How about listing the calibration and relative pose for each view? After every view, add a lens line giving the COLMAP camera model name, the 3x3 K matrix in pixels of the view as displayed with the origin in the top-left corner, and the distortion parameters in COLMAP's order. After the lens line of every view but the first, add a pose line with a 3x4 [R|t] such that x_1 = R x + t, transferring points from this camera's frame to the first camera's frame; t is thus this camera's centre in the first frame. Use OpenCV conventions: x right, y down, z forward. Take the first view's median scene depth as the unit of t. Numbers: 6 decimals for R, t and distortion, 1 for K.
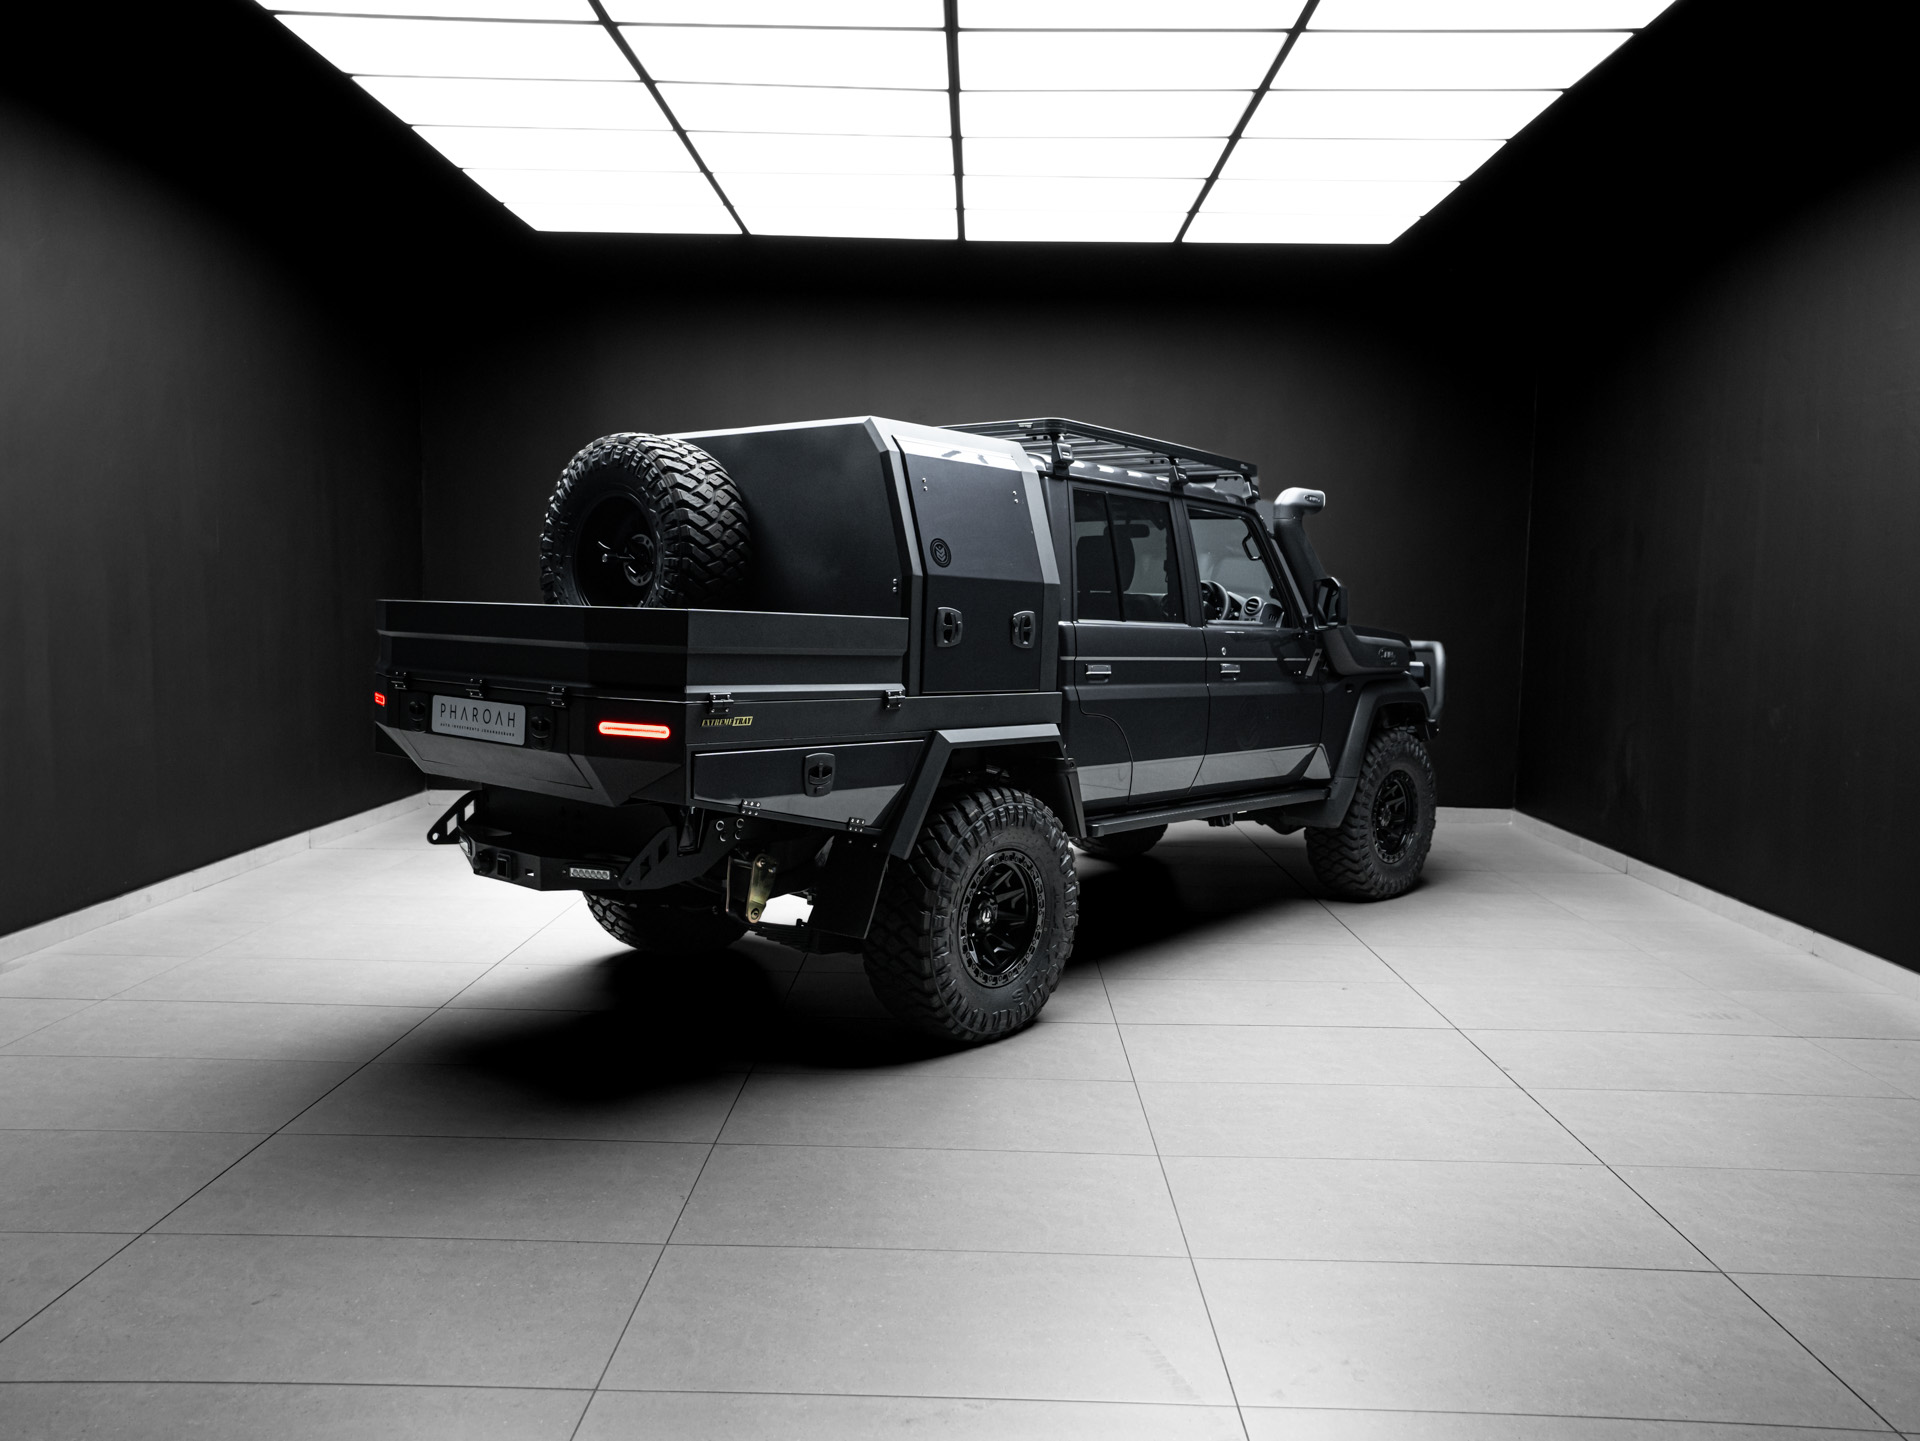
lens RADIAL K [[1440.9, 0, 960.0], [0, 1440.9, 720.5], [0, 0, 1]] dist [-0.032009, 0.074185]
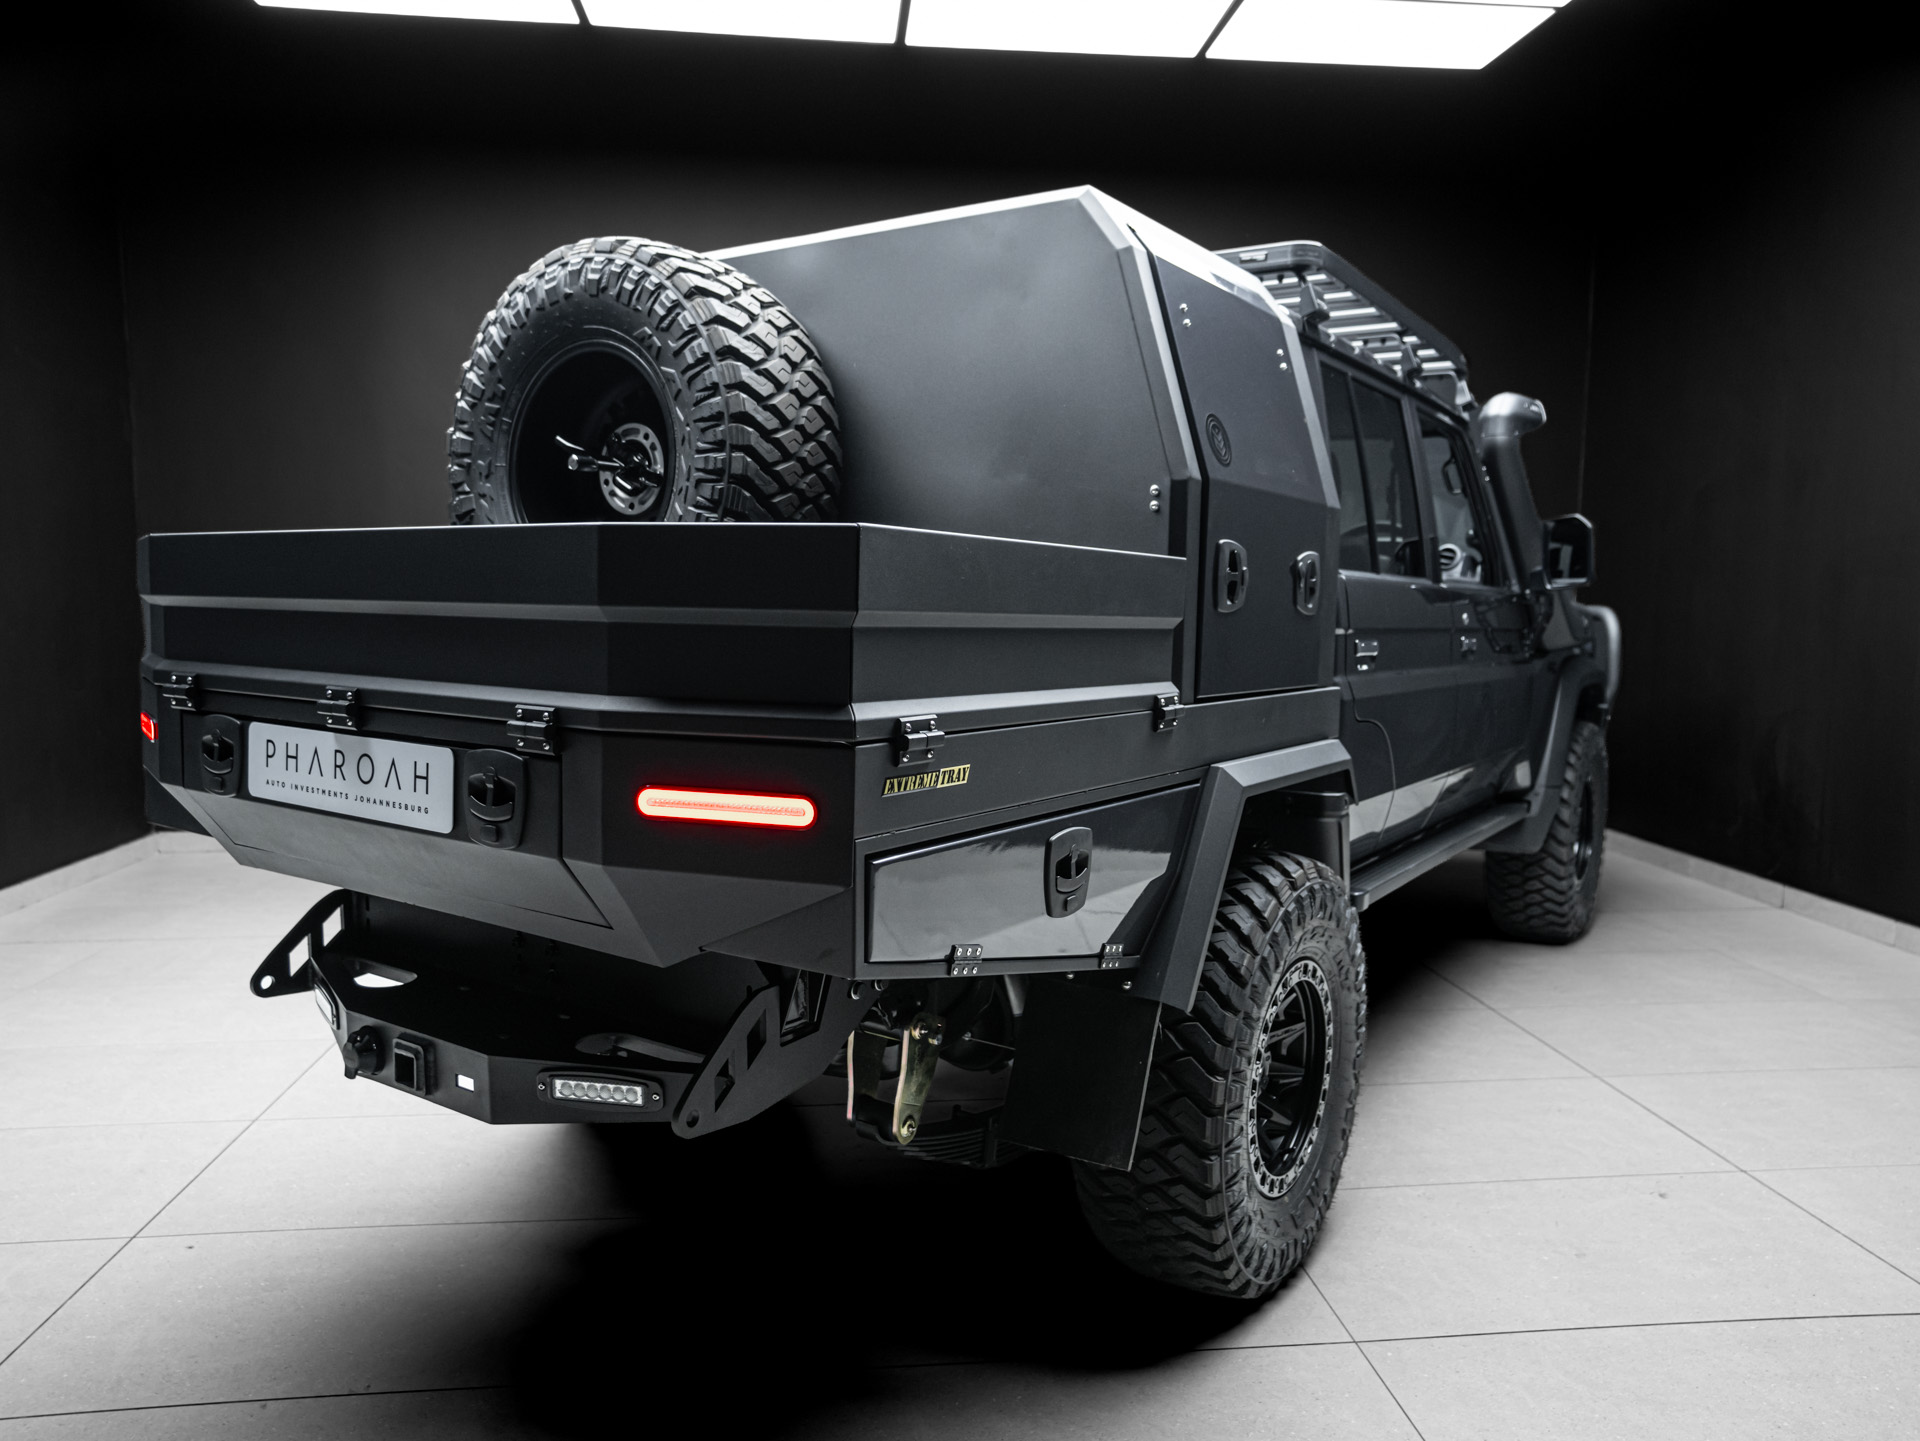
lens RADIAL K [[1348.0, 0, 960.0], [0, 1348.0, 720.5], [0, 0, 1]] dist [-0.016812, 0.002951]
pose [[0.993878, -0.020652, 0.108535, -0.164289], [0.018603, 0.999630, 0.019856, -0.021380], [-0.108905, -0.017716, 0.993894, 0.486199]]
